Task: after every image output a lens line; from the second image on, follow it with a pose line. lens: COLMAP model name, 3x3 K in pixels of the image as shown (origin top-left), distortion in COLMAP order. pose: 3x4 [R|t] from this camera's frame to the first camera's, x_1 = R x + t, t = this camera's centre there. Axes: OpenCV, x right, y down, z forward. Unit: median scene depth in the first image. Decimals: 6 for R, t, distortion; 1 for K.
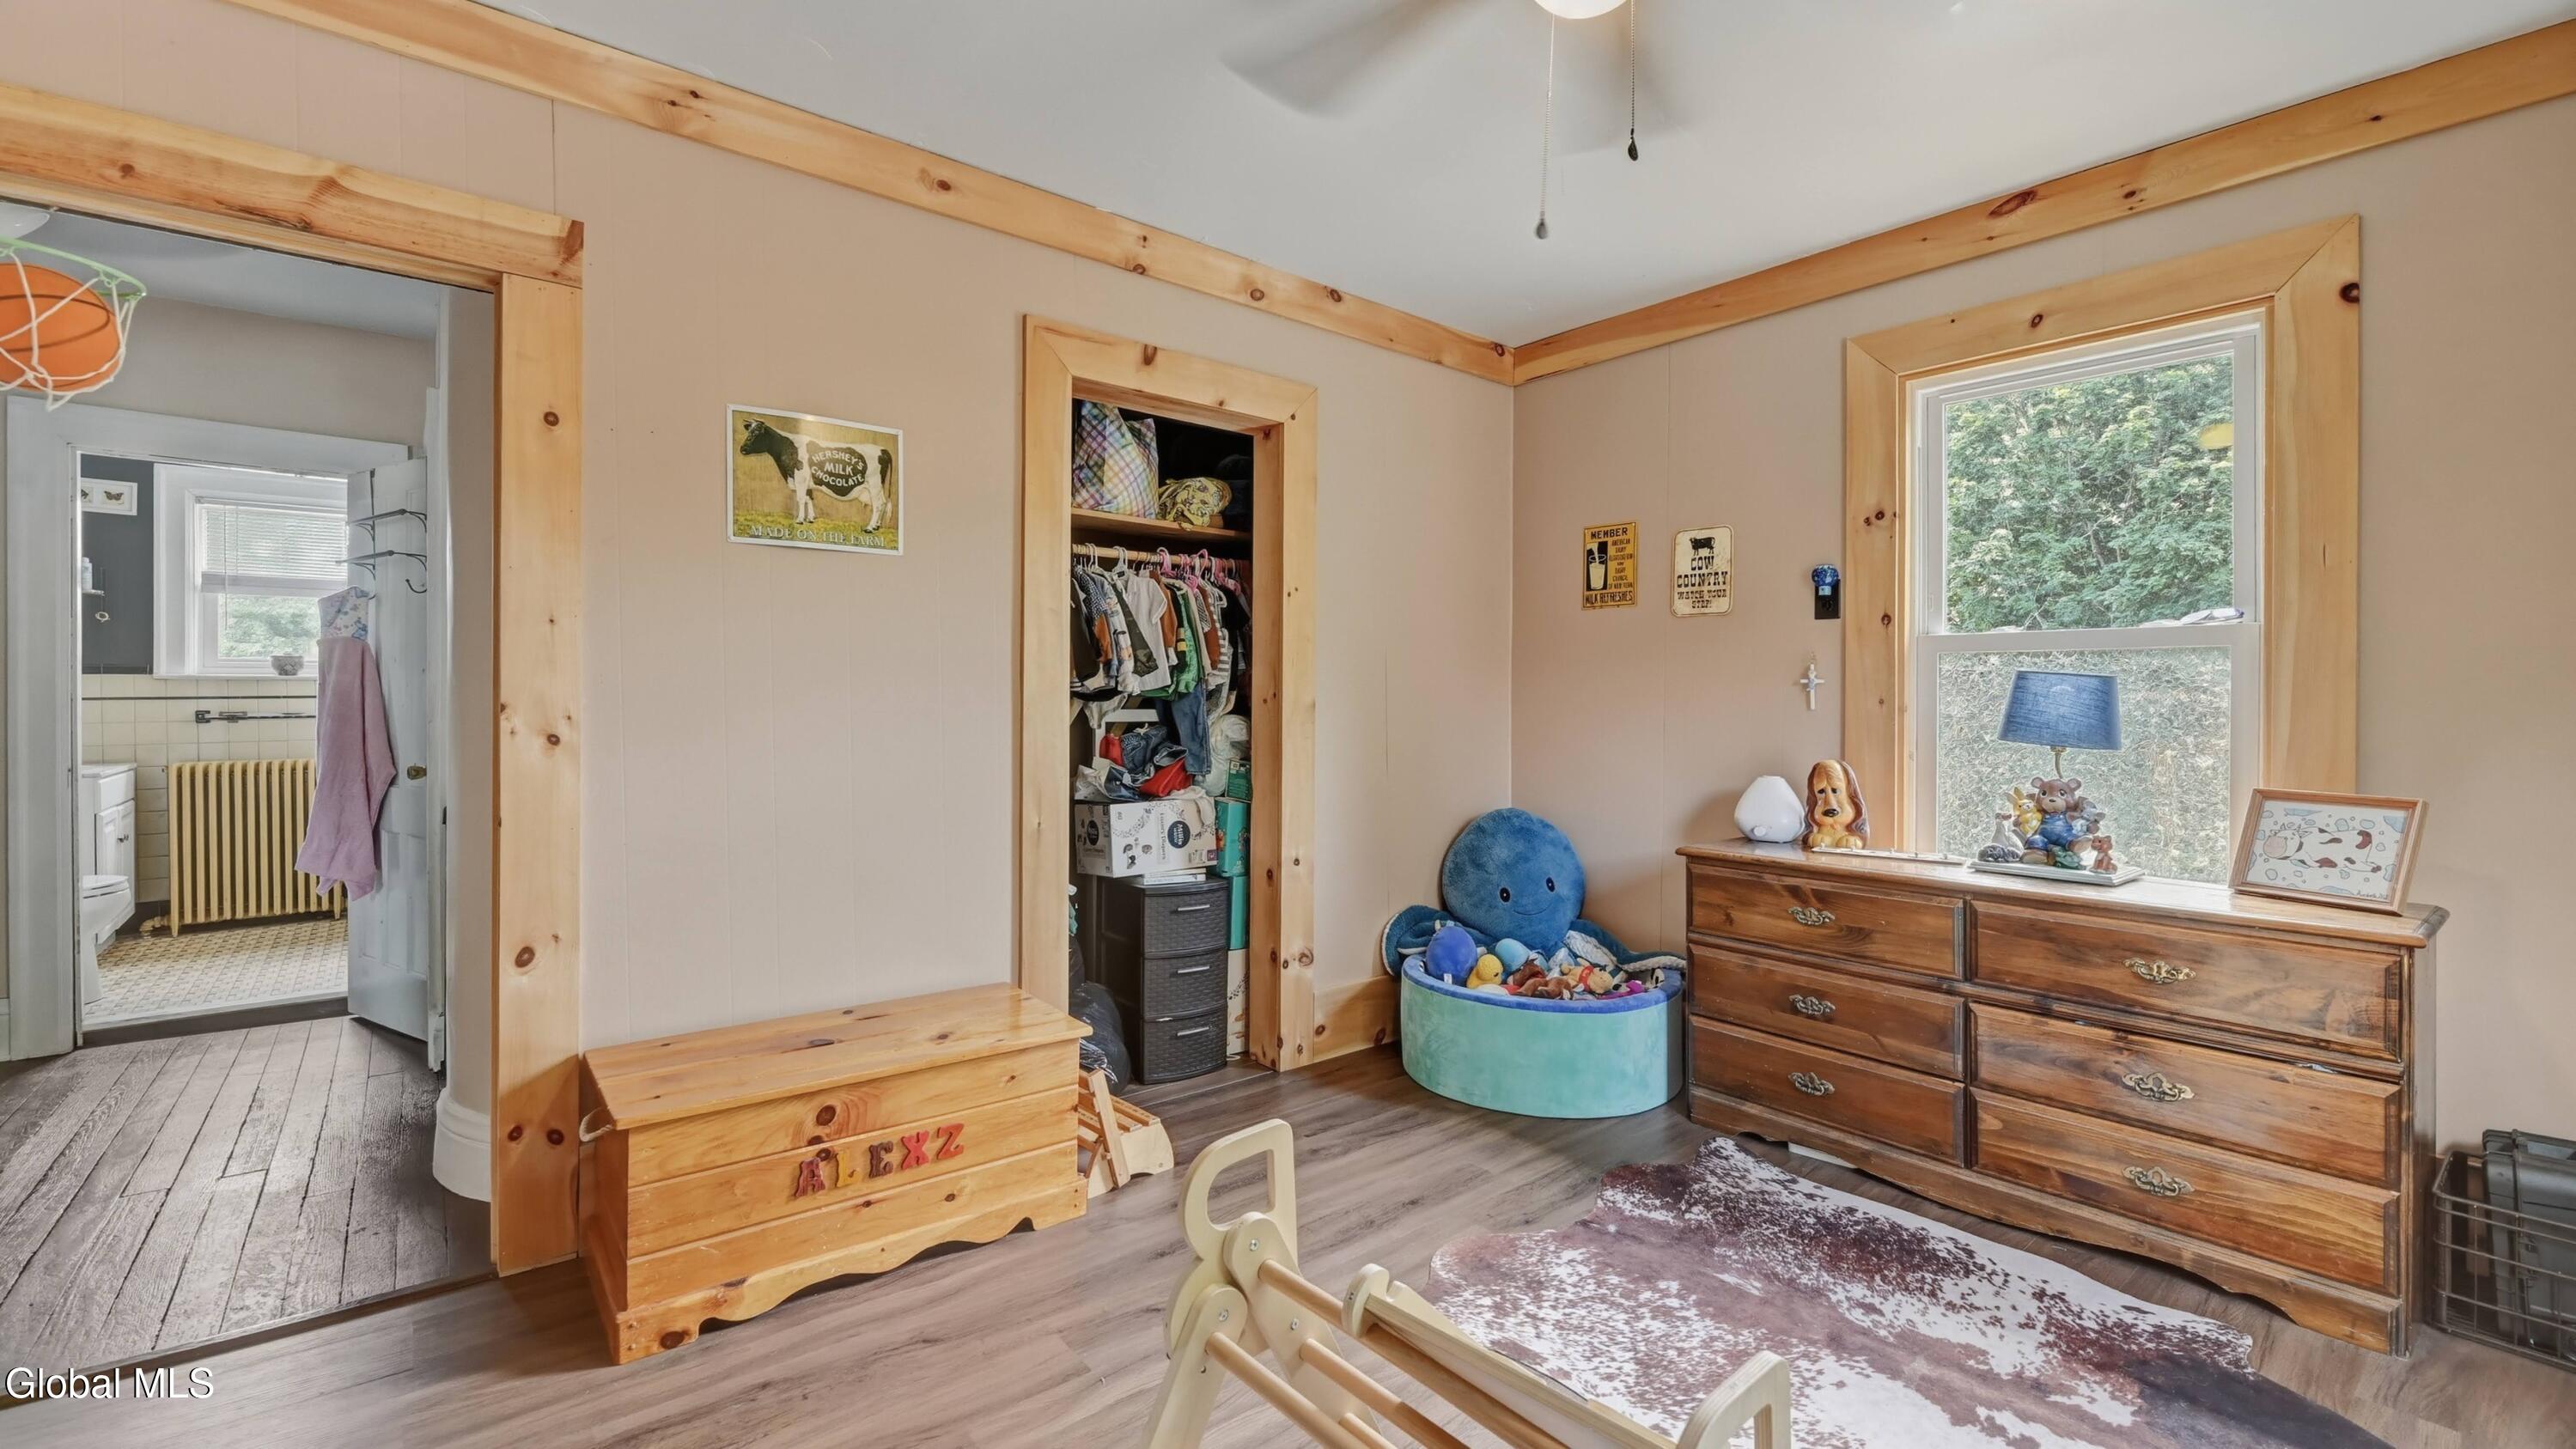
lens RADIAL K [[1065.1, 0, 1272.1], [0, 1065.1, 709.2], [0, 0, 1]] dist [0.002201, -0.000743]
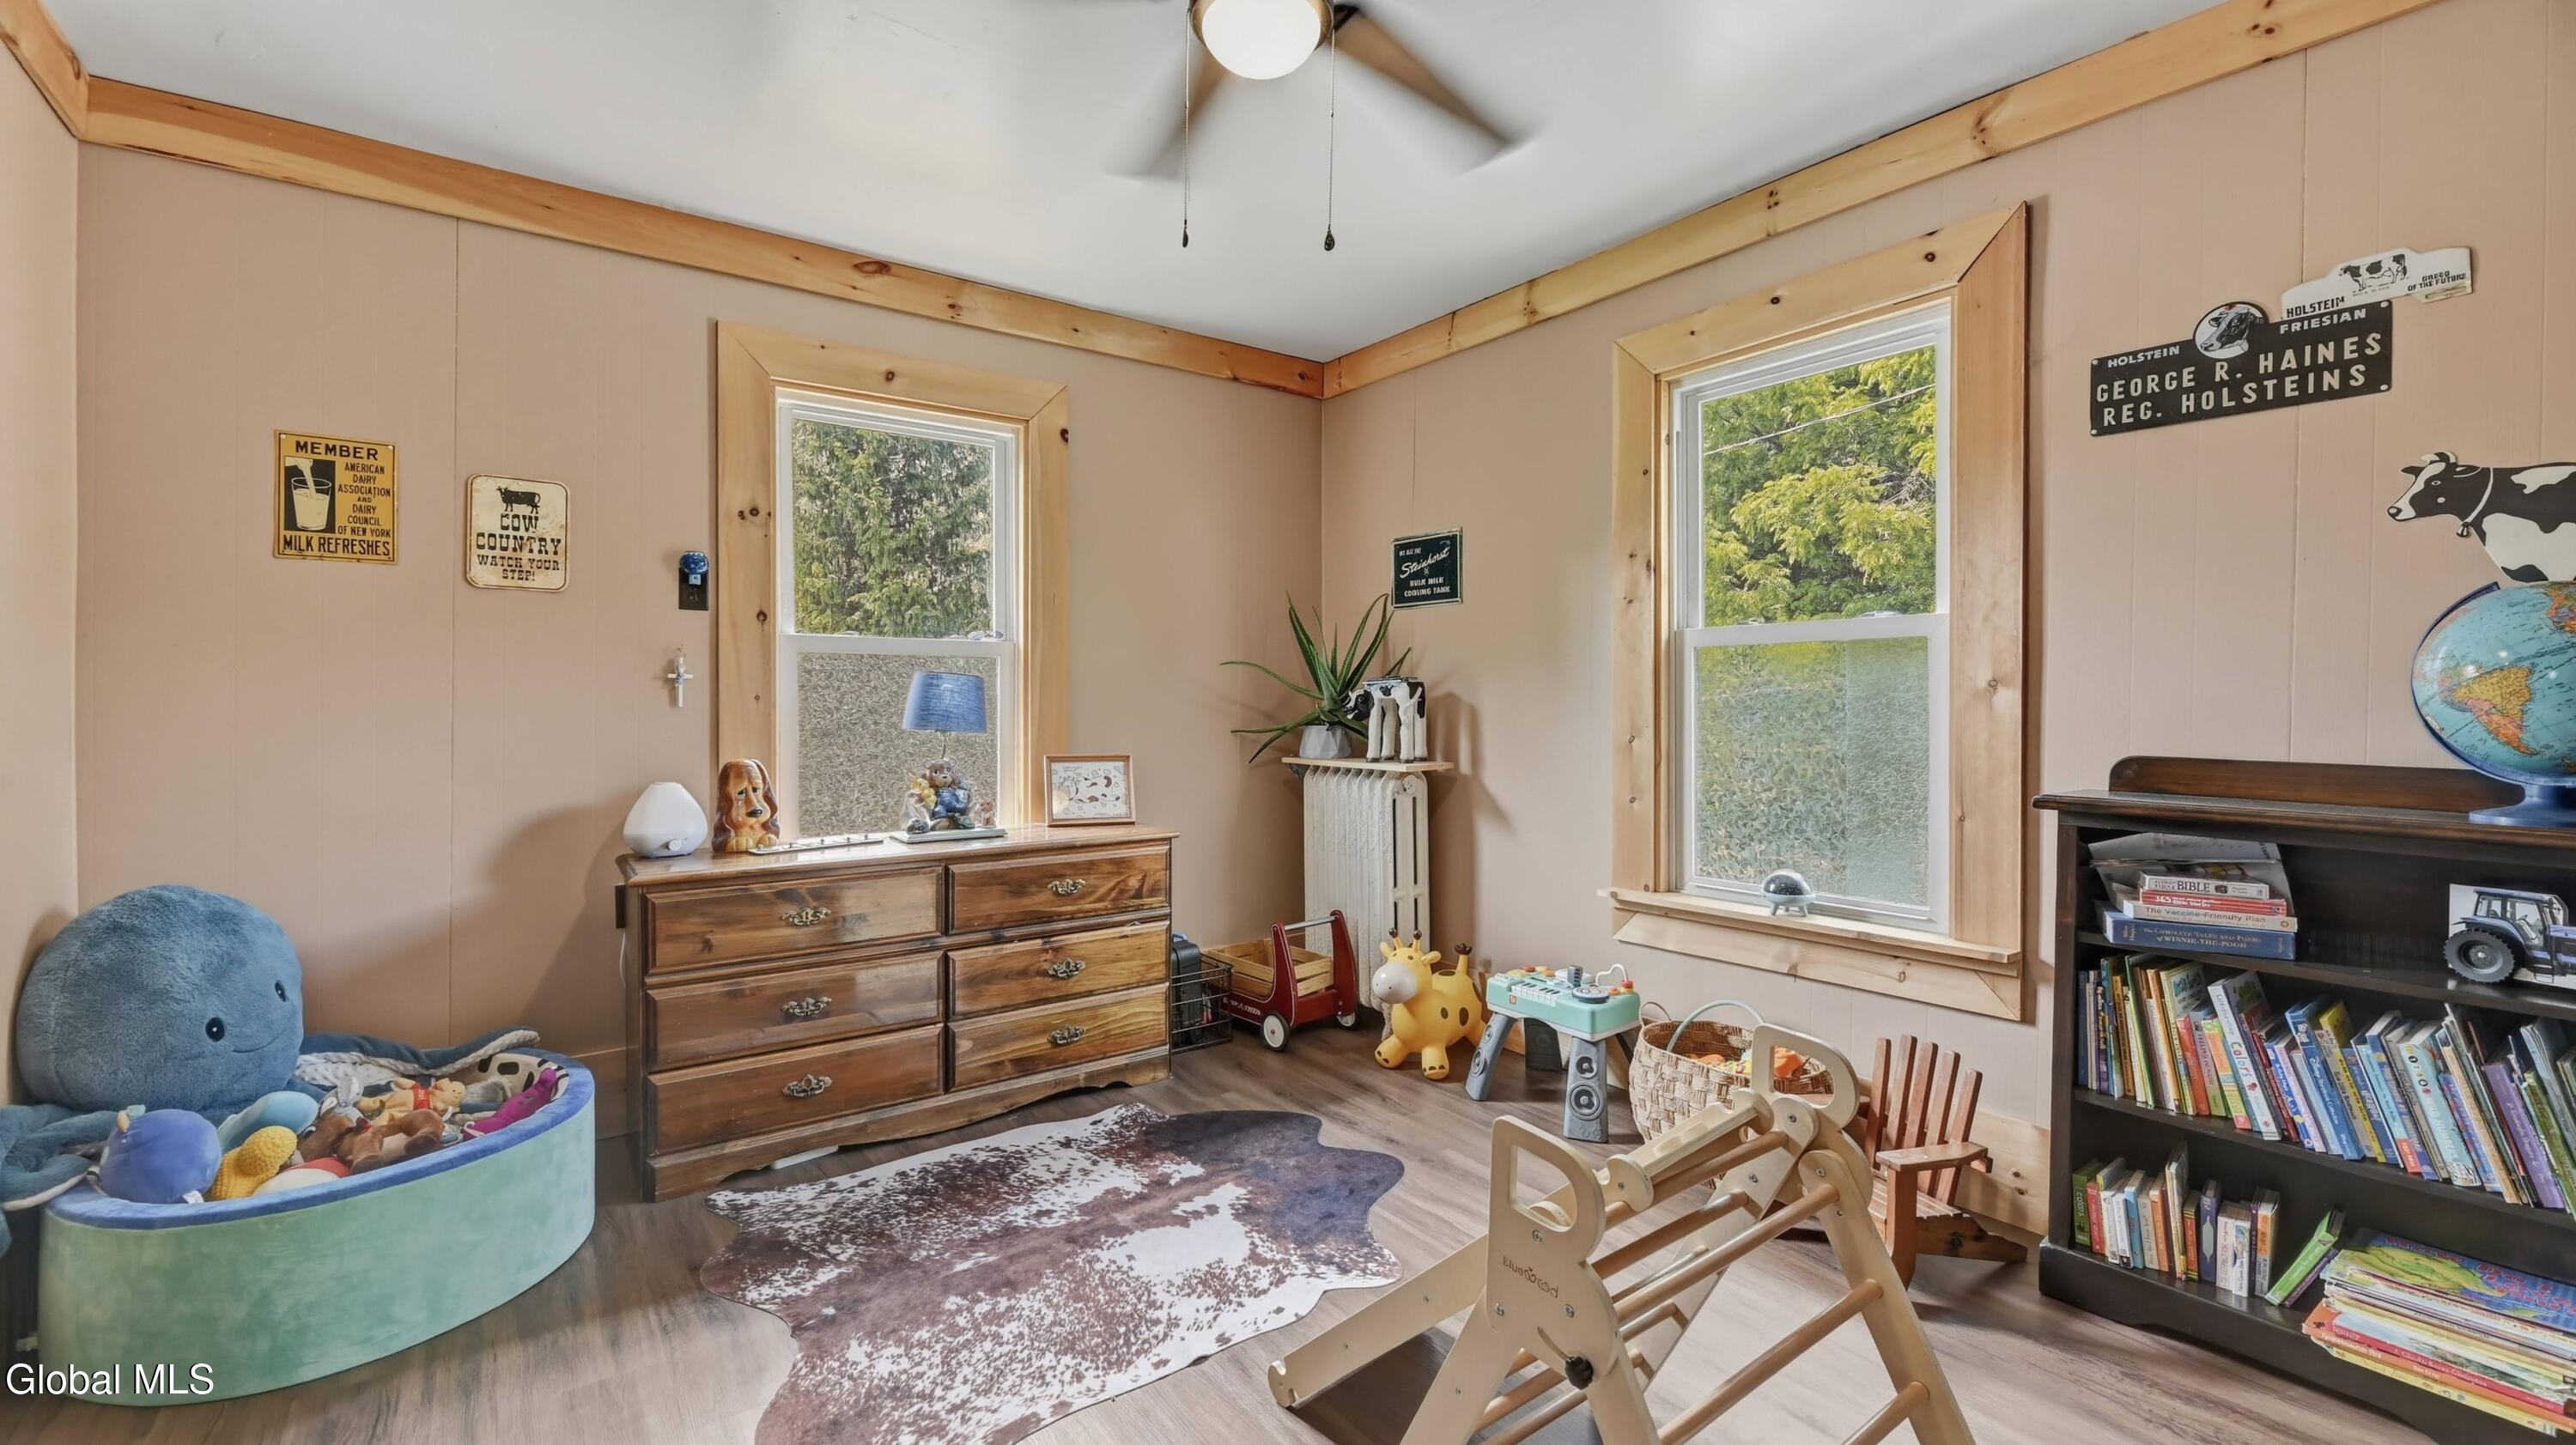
lens RADIAL K [[1065.1, 0, 1268.4], [0, 1065.1, 707.0], [0, 0, 1]] dist [0.002201, -0.000743]
pose [[0.055474, -0.014202, 0.998359, -0.468055], [0.009978, 0.999857, 0.013669, -0.008557], [-0.998410, 0.009204, 0.055607, 0.538342]]
